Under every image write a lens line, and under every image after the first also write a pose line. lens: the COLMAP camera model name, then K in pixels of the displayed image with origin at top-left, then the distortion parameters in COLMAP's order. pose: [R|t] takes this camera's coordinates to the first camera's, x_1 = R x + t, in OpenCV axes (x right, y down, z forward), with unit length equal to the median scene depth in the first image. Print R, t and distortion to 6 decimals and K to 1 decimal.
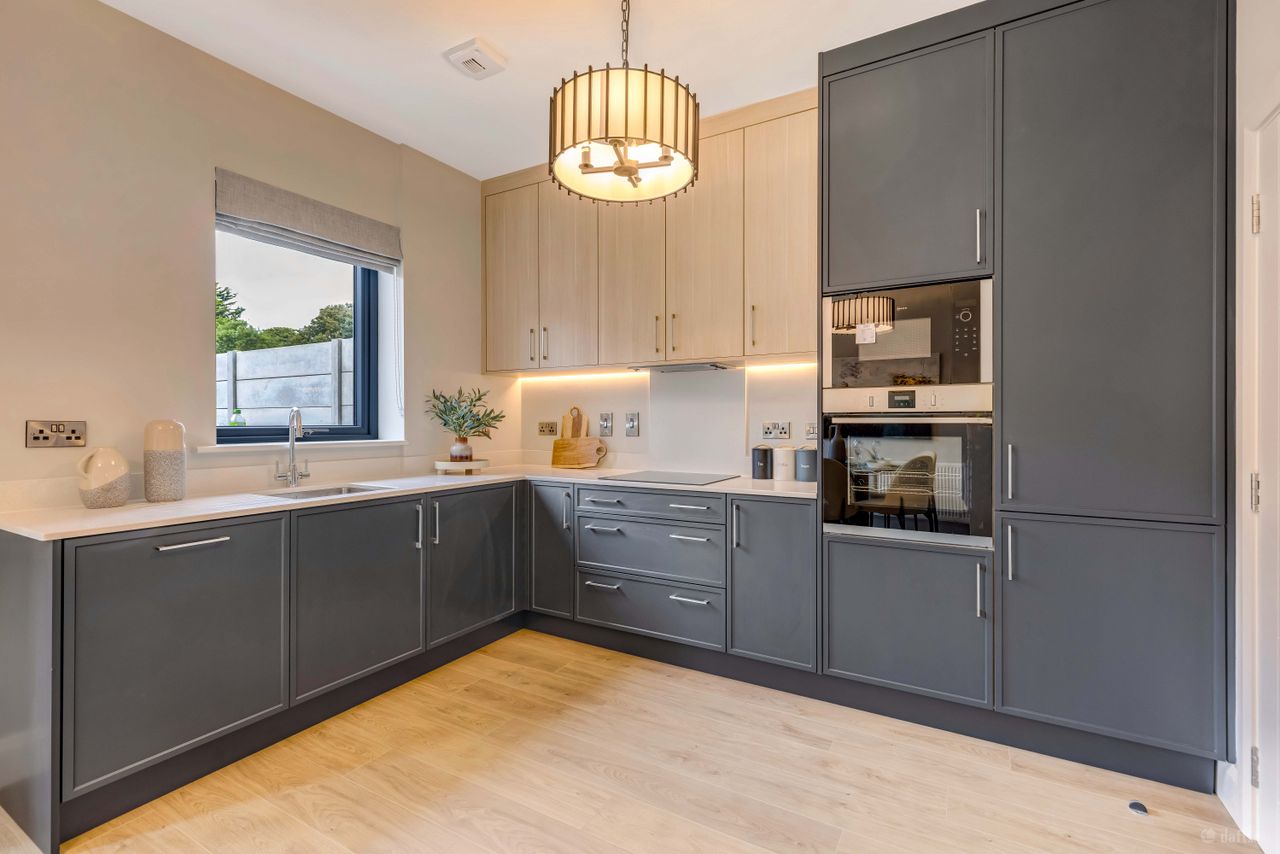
lens RADIAL K [[576.1, 0, 641.5], [0, 576.1, 422.2], [0, 0, 1]] dist [0.004851, 0.000198]
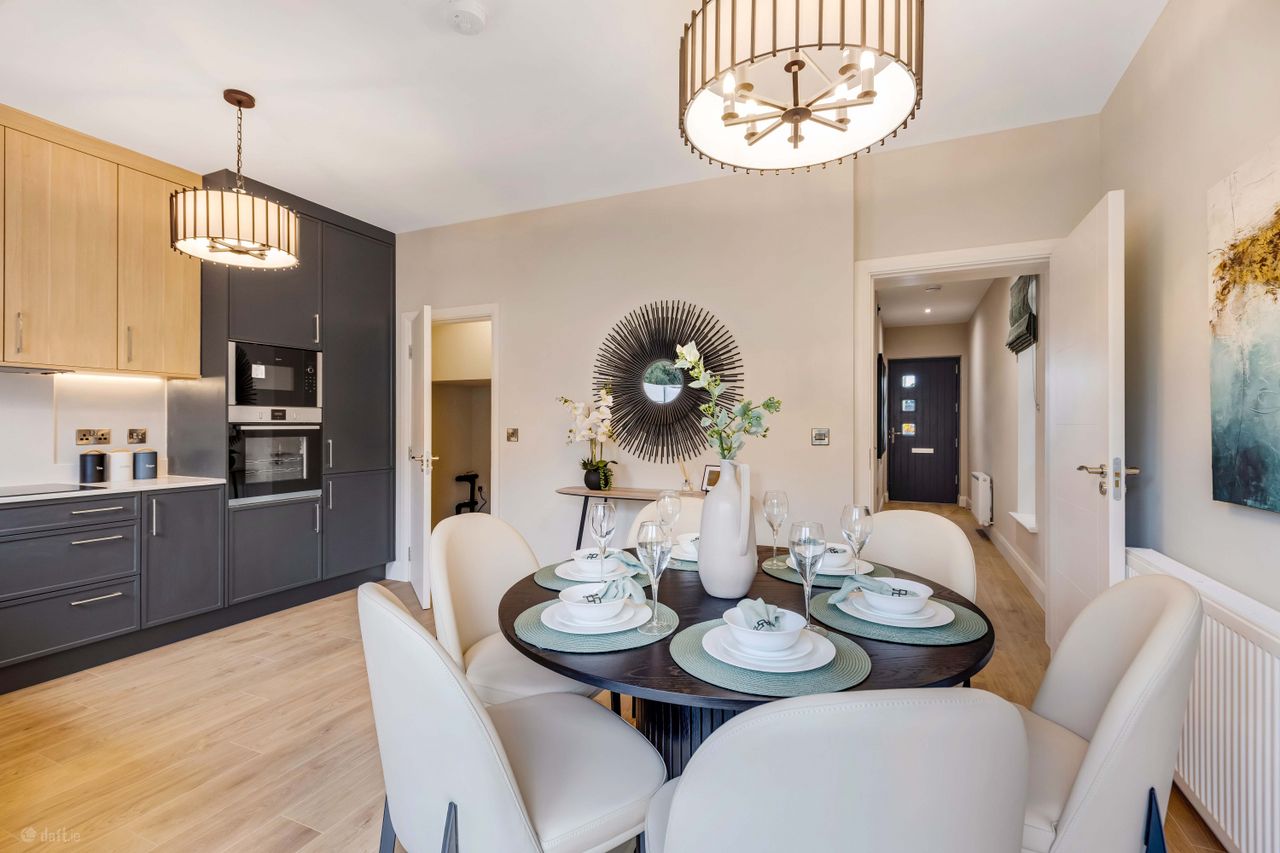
lens RADIAL K [[582.2, 0, 640.0], [0, 582.2, 426.5], [0, 0, 1]] dist [0.002054, 0.000142]
pose [[-0.098206, -0.005416, 0.995151, -1.075401], [-0.000394, 0.999985, 0.005404, -0.012898], [-0.995166, 0.000139, -0.098206, 0.115047]]
